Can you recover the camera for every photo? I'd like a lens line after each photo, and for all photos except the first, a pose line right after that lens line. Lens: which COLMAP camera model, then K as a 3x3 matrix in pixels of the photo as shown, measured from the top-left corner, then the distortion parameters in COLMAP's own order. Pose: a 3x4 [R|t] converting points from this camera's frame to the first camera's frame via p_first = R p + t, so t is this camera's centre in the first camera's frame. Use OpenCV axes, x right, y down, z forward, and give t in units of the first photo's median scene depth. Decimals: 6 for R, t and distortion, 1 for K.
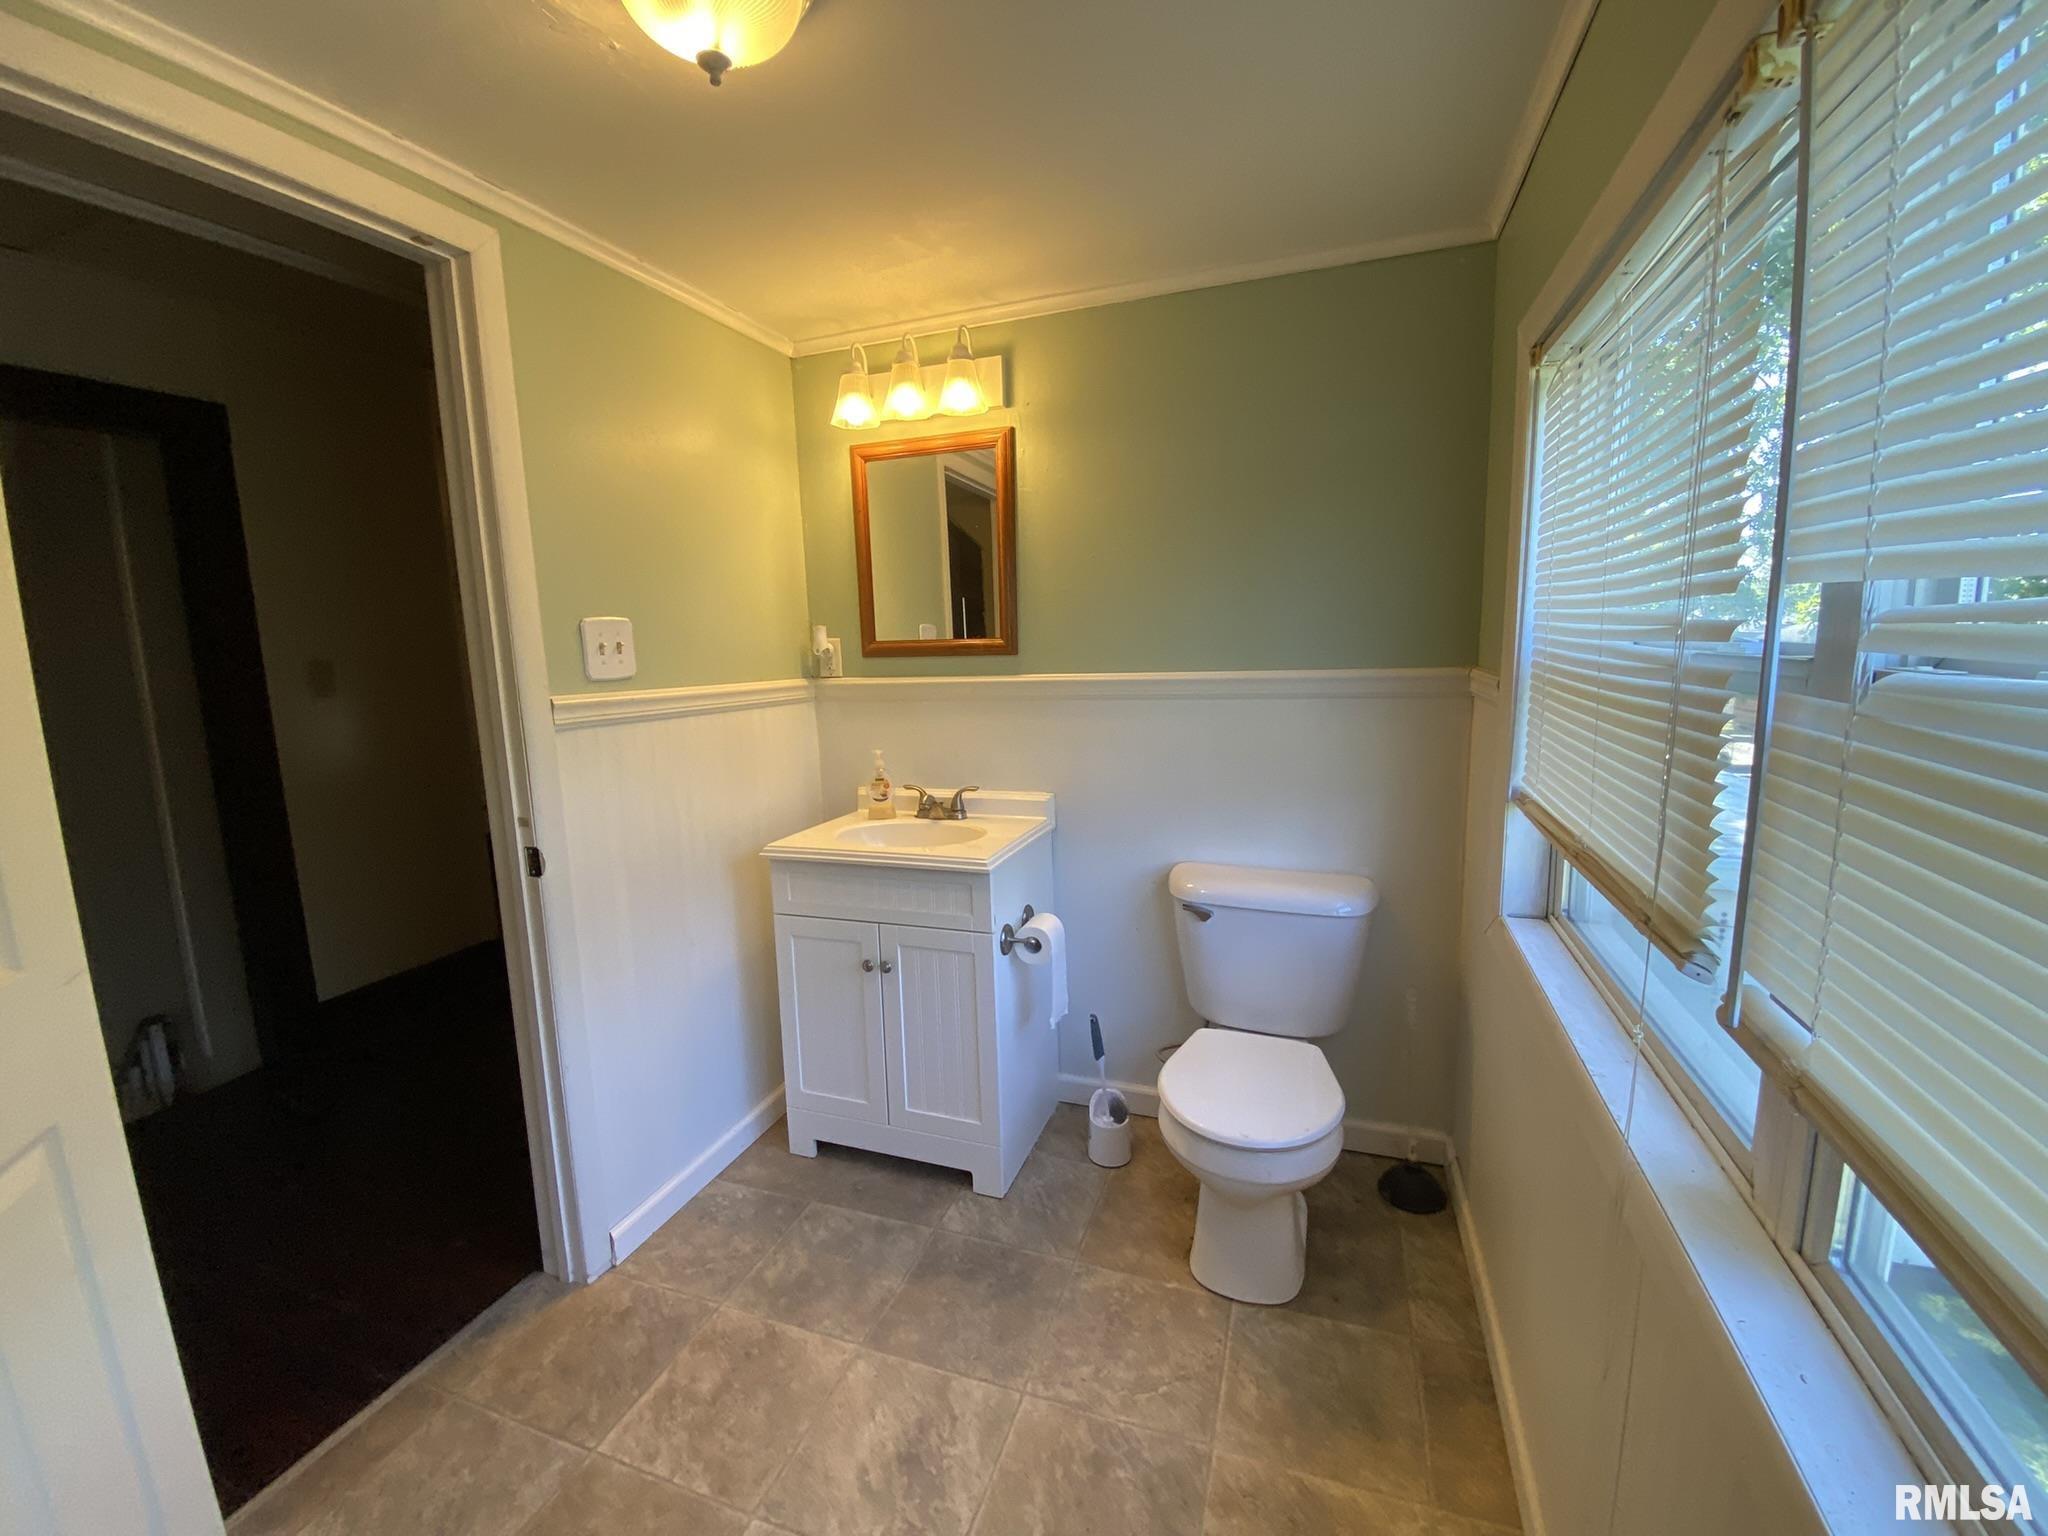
lens RADIAL K [[833.1, 0, 1014.7], [0, 833.1, 759.0], [0, 0, 1]] dist [-0.003752, -0.002833]
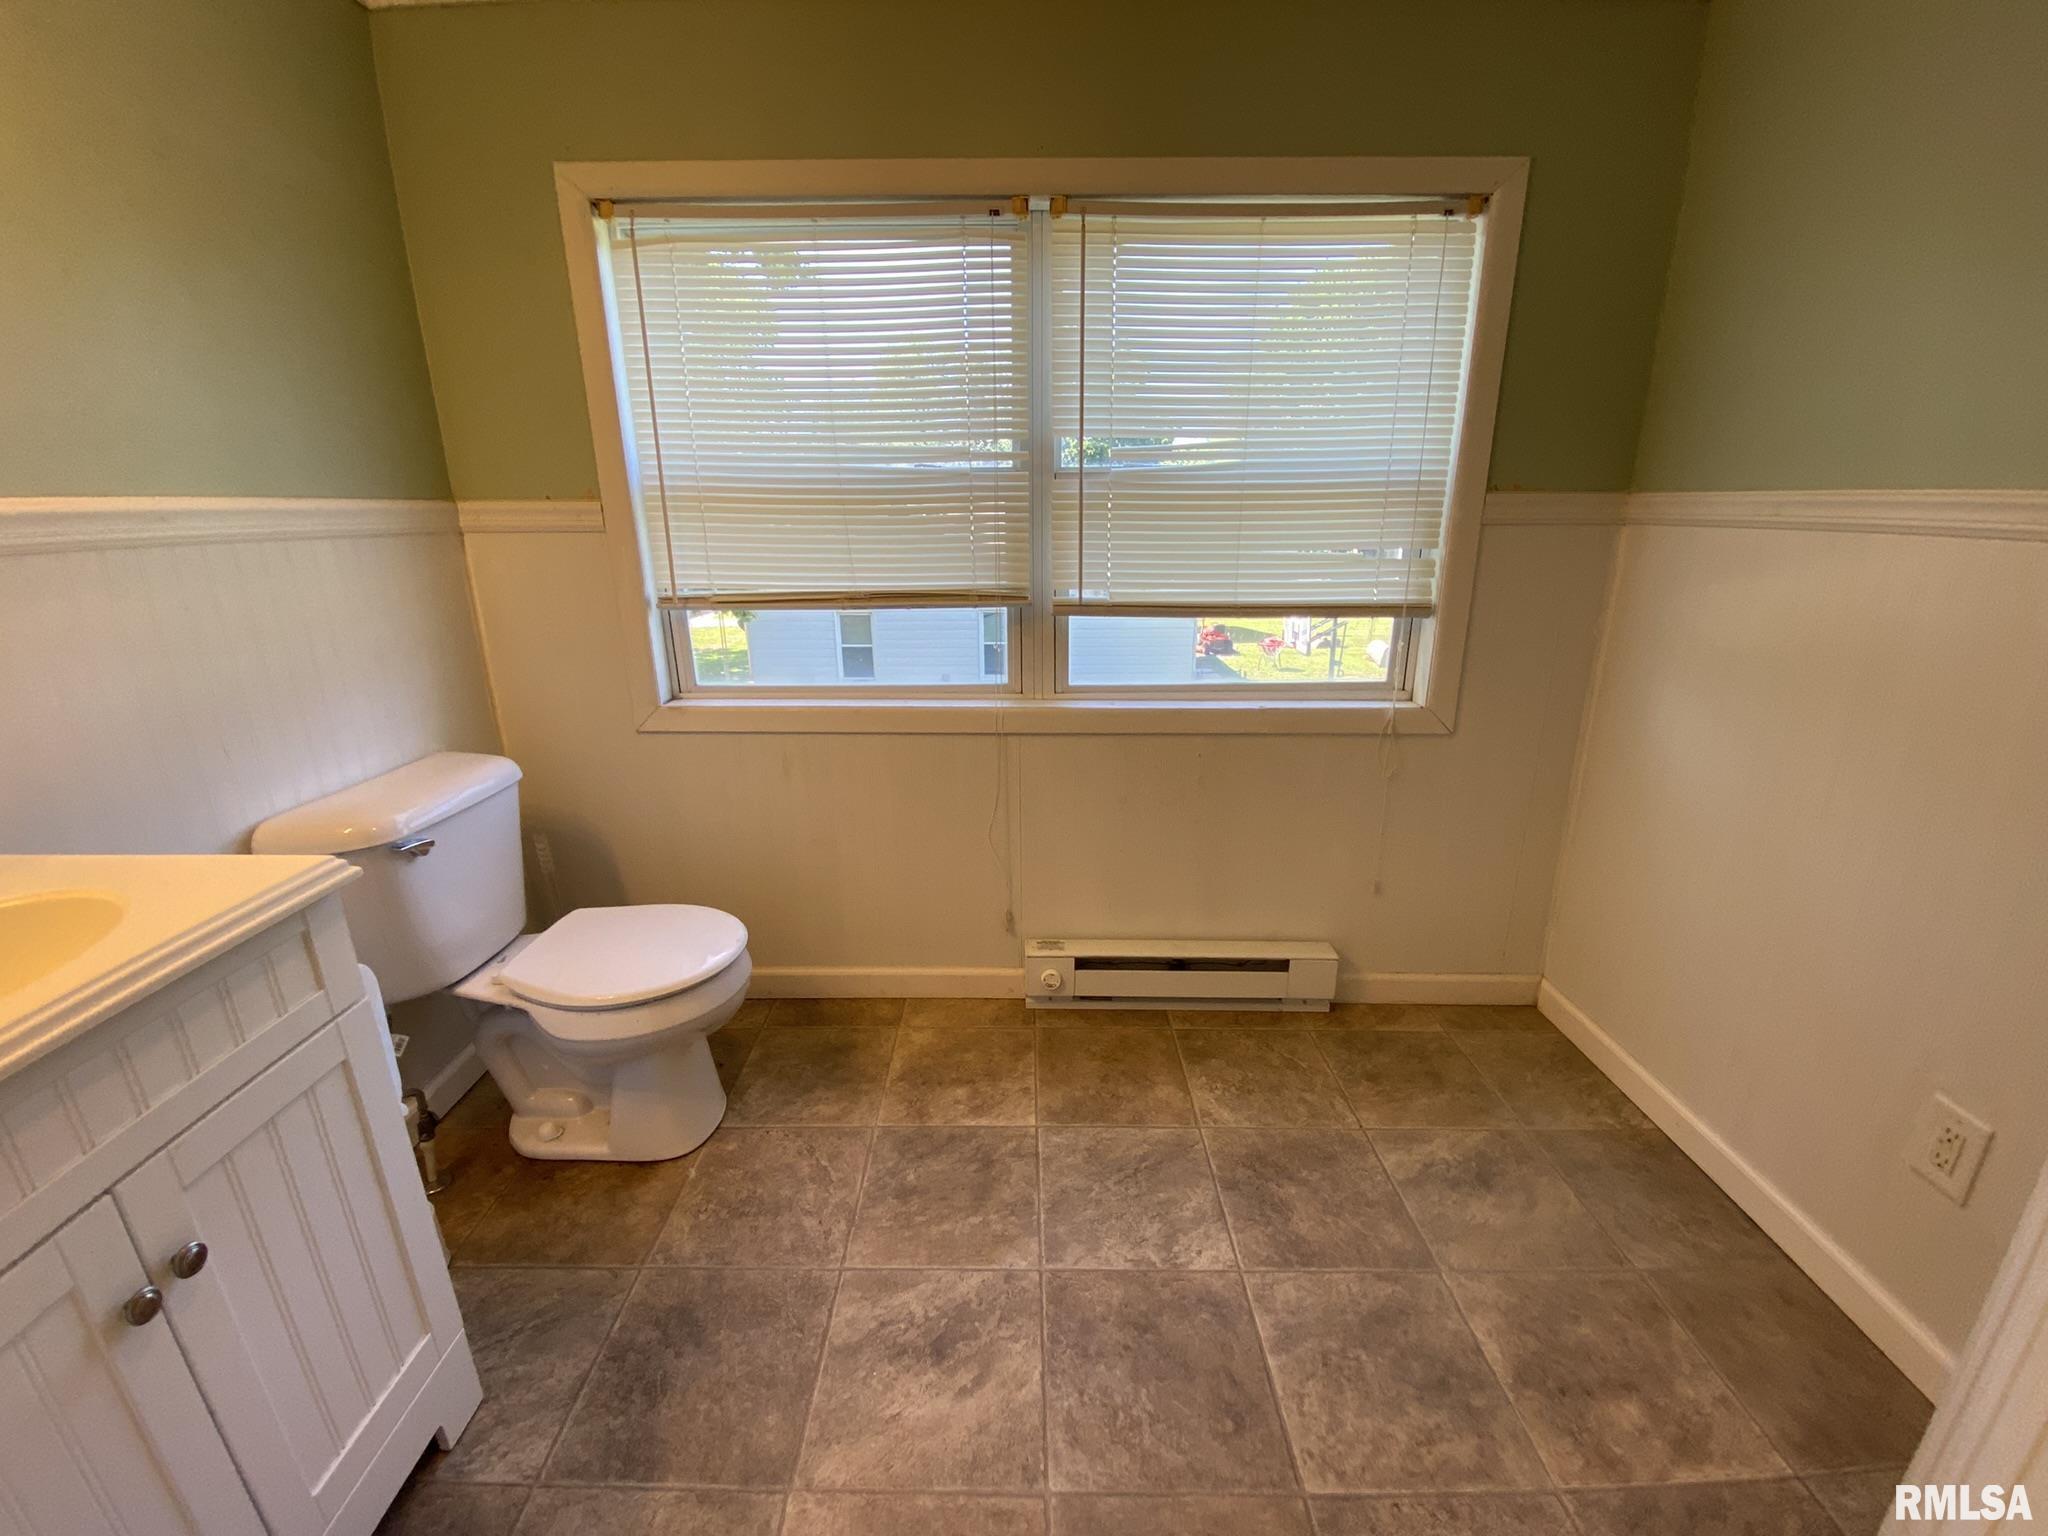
lens RADIAL K [[833.1, 0, 1012.3], [0, 833.1, 768.0], [0, 0, 1]] dist [-0.003752, -0.002833]
pose [[-0.321408, -0.254989, 0.911964, -0.788627], [0.165401, 0.933141, 0.319204, -0.027953], [-0.932384, 0.253434, -0.257743, 0.957458]]
